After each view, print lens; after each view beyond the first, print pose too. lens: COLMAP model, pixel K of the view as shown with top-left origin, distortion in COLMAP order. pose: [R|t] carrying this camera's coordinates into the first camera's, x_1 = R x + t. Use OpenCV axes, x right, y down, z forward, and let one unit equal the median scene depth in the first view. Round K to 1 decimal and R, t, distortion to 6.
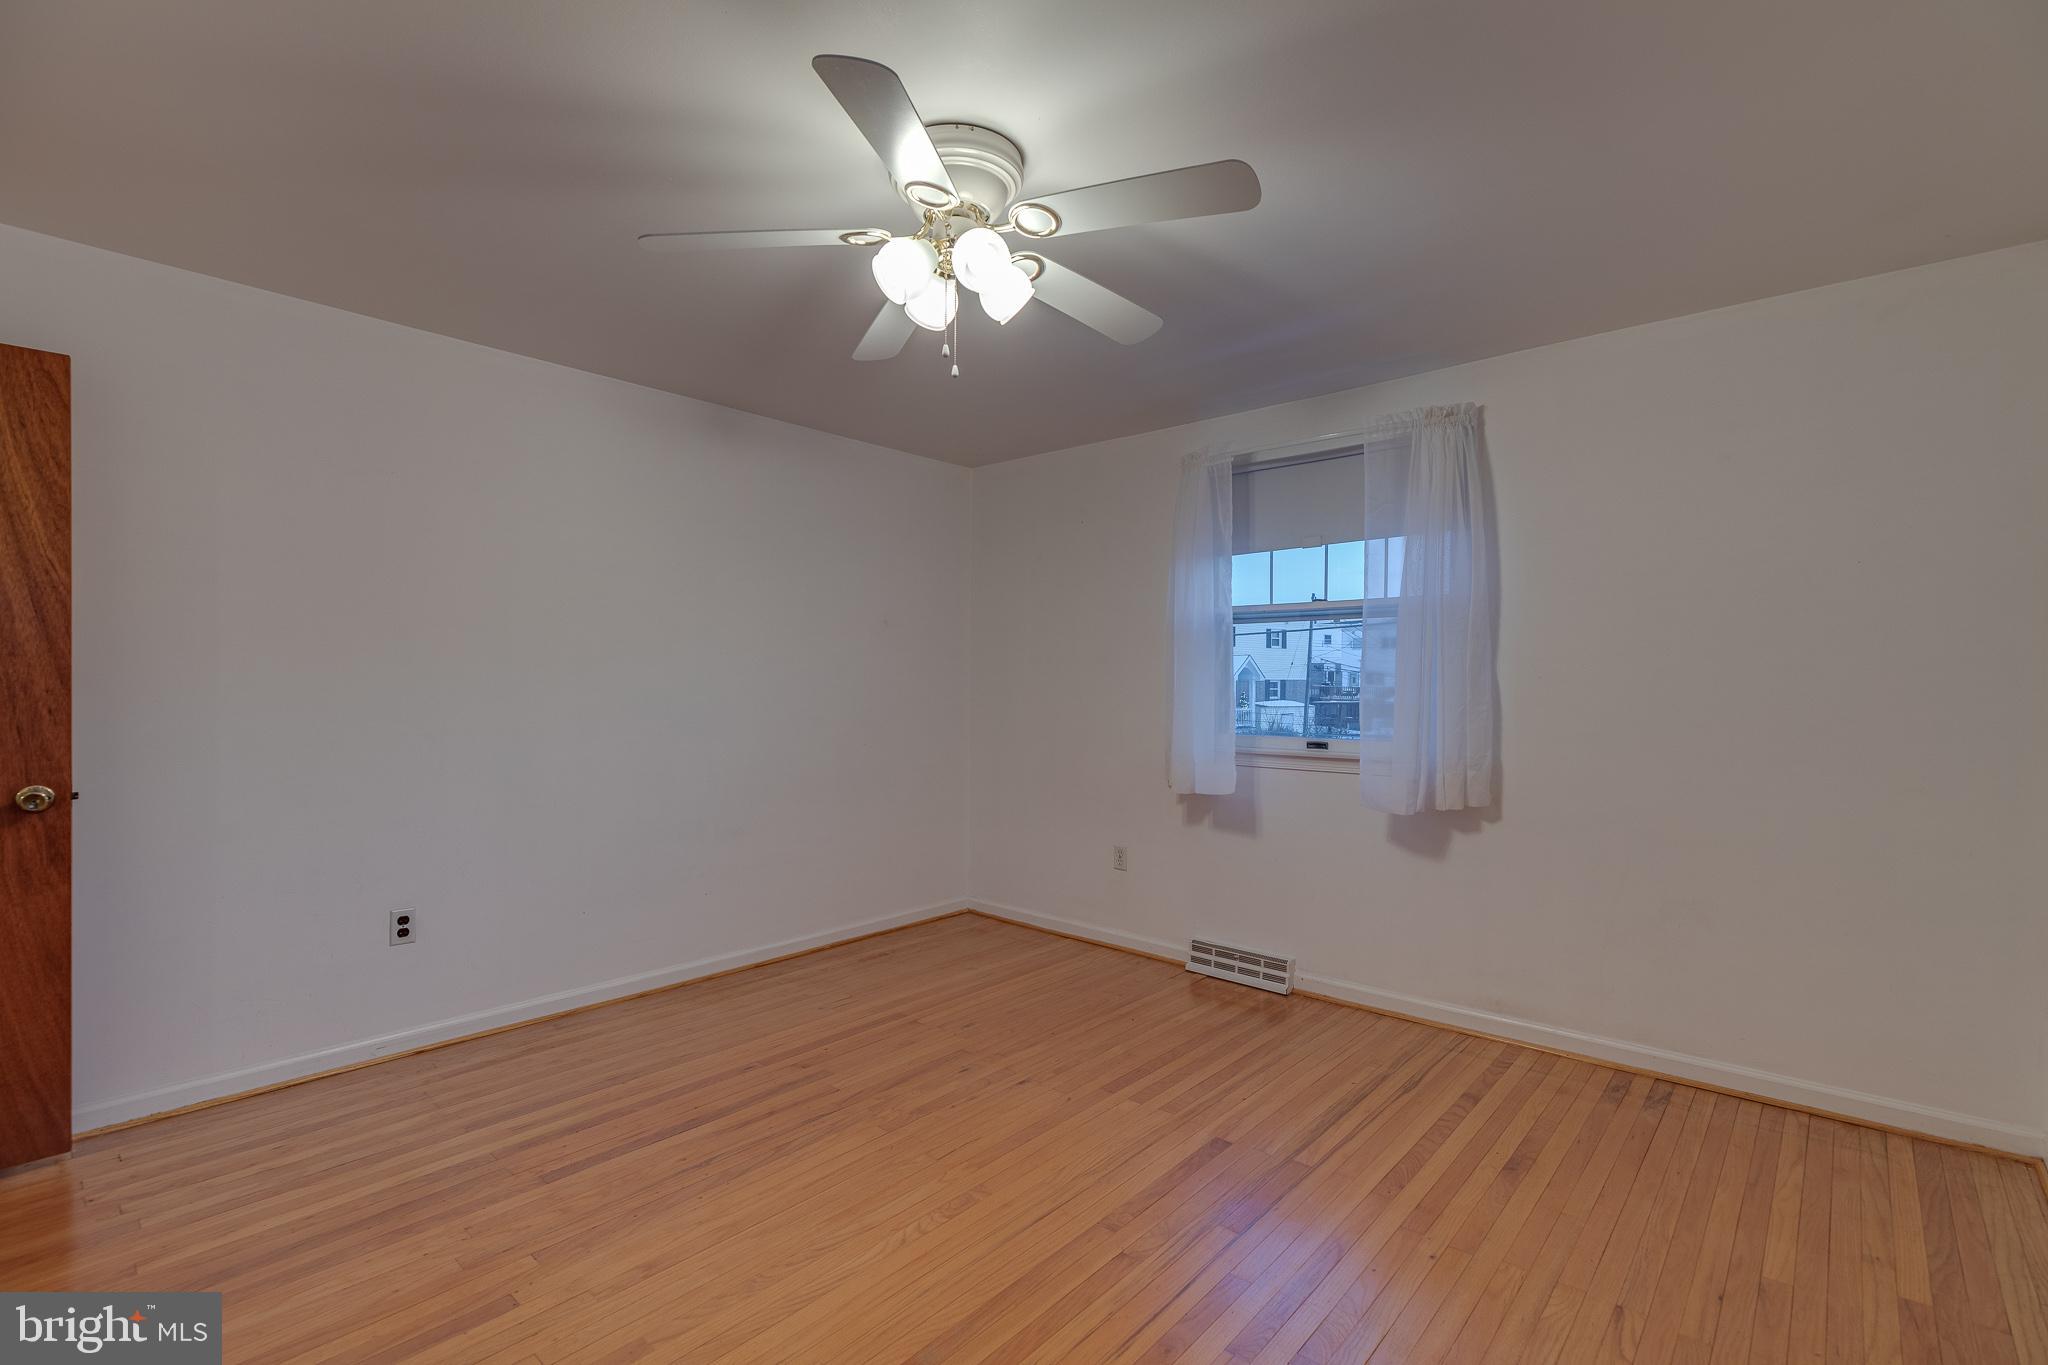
lens RADIAL K [[923.0, 0, 1027.2], [0, 923.0, 664.9], [0, 0, 1]] dist [0.001563, -0.000089]
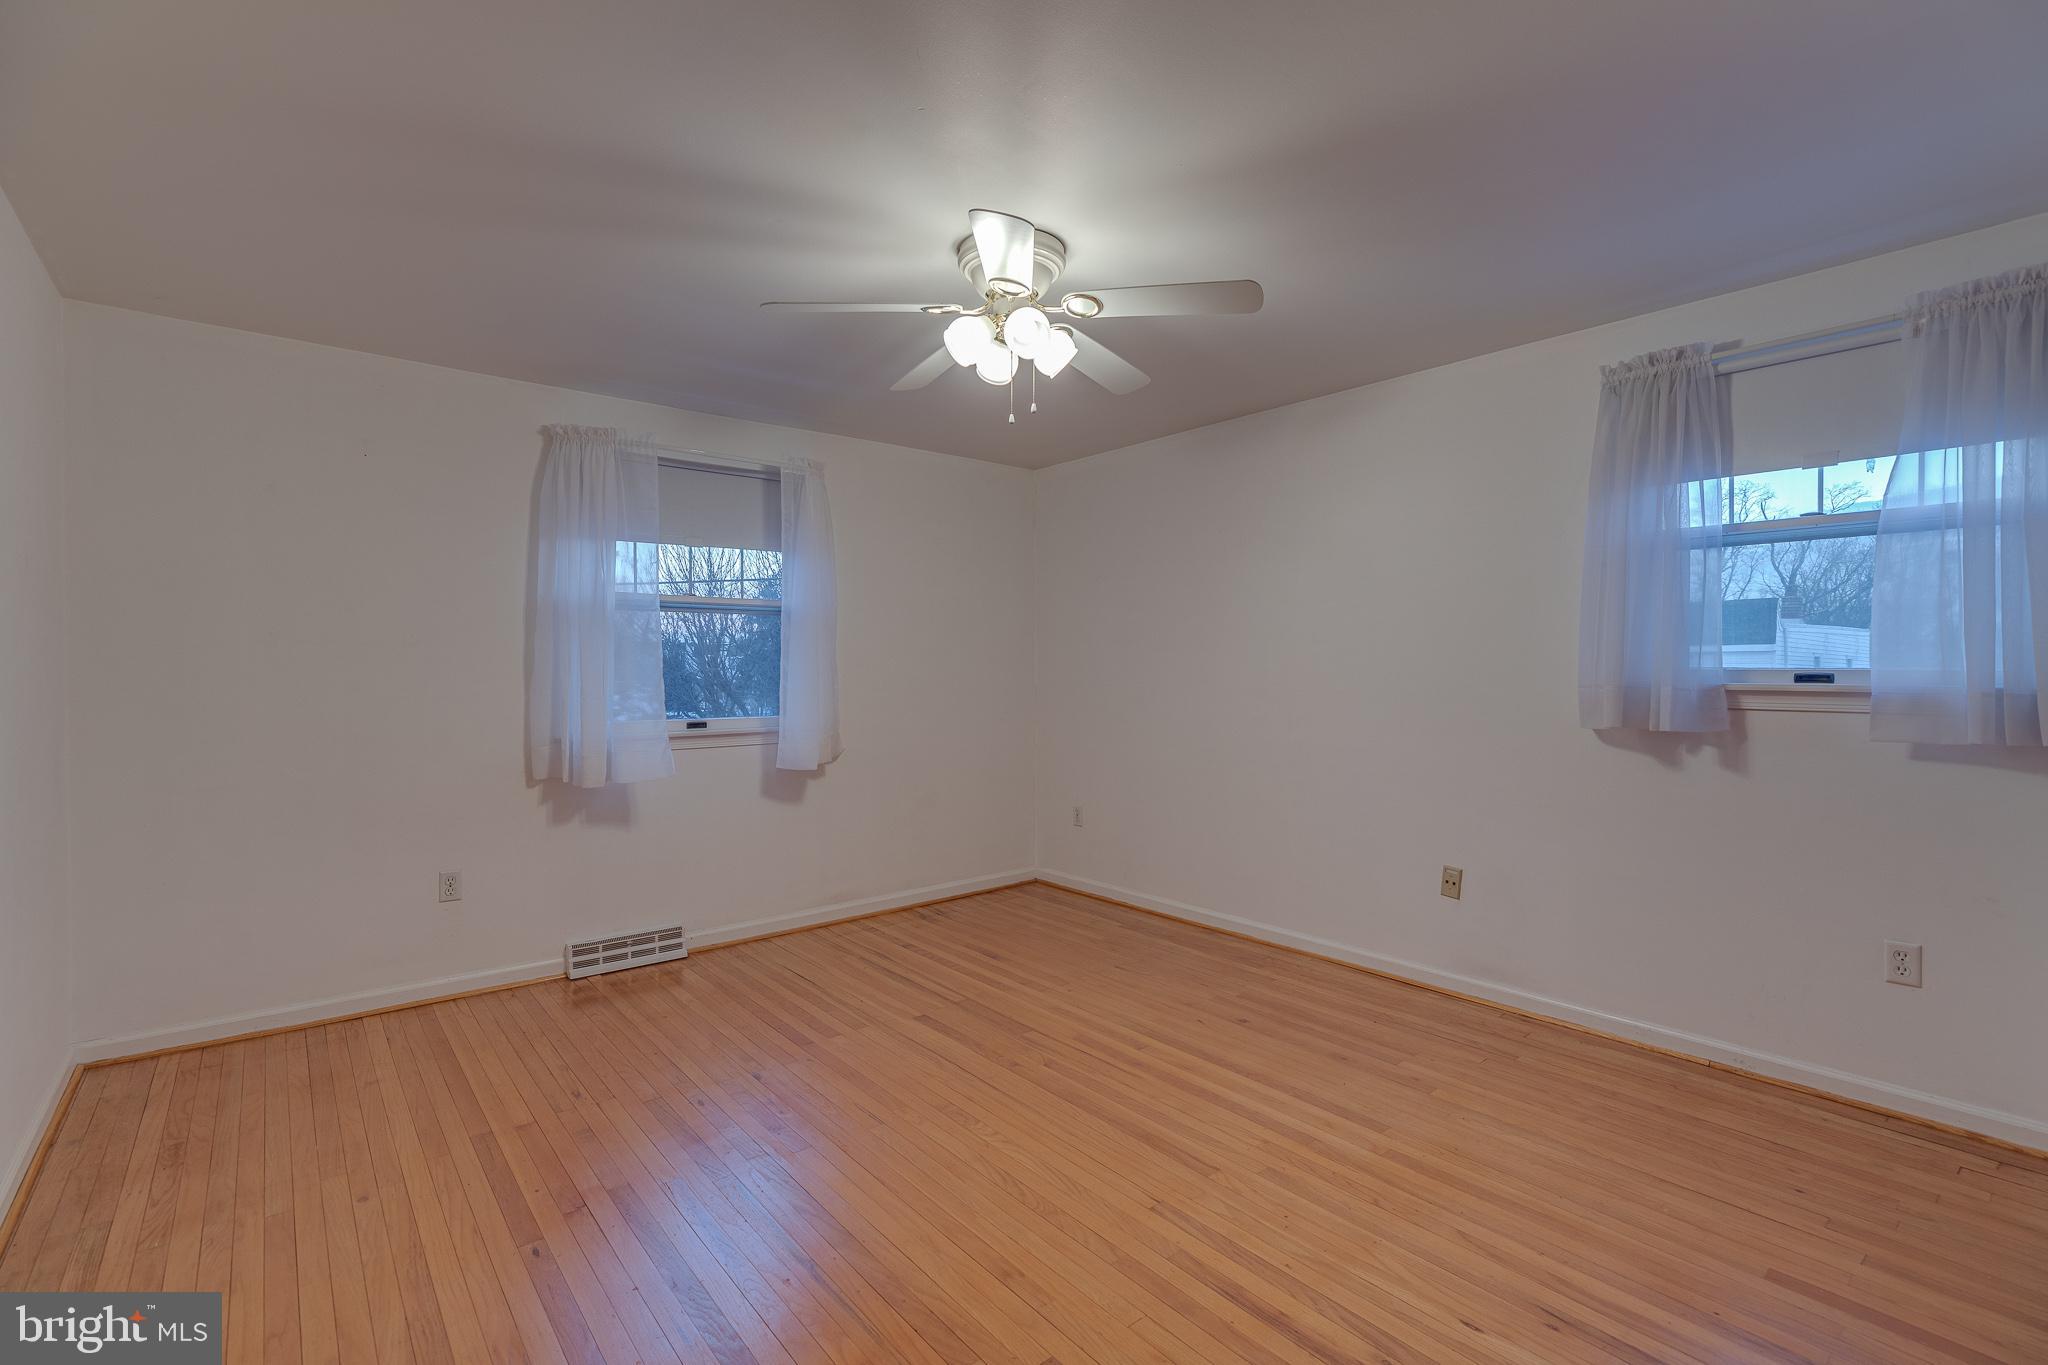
lens RADIAL K [[923.0, 0, 1027.2], [0, 923.0, 664.9], [0, 0, 1]] dist [0.001563, -0.000089]
pose [[0.168323, -0.011878, 0.985660, -0.796759], [-0.017060, 0.999743, 0.014961, -0.011992], [-0.985584, -0.019333, 0.168077, 0.468844]]
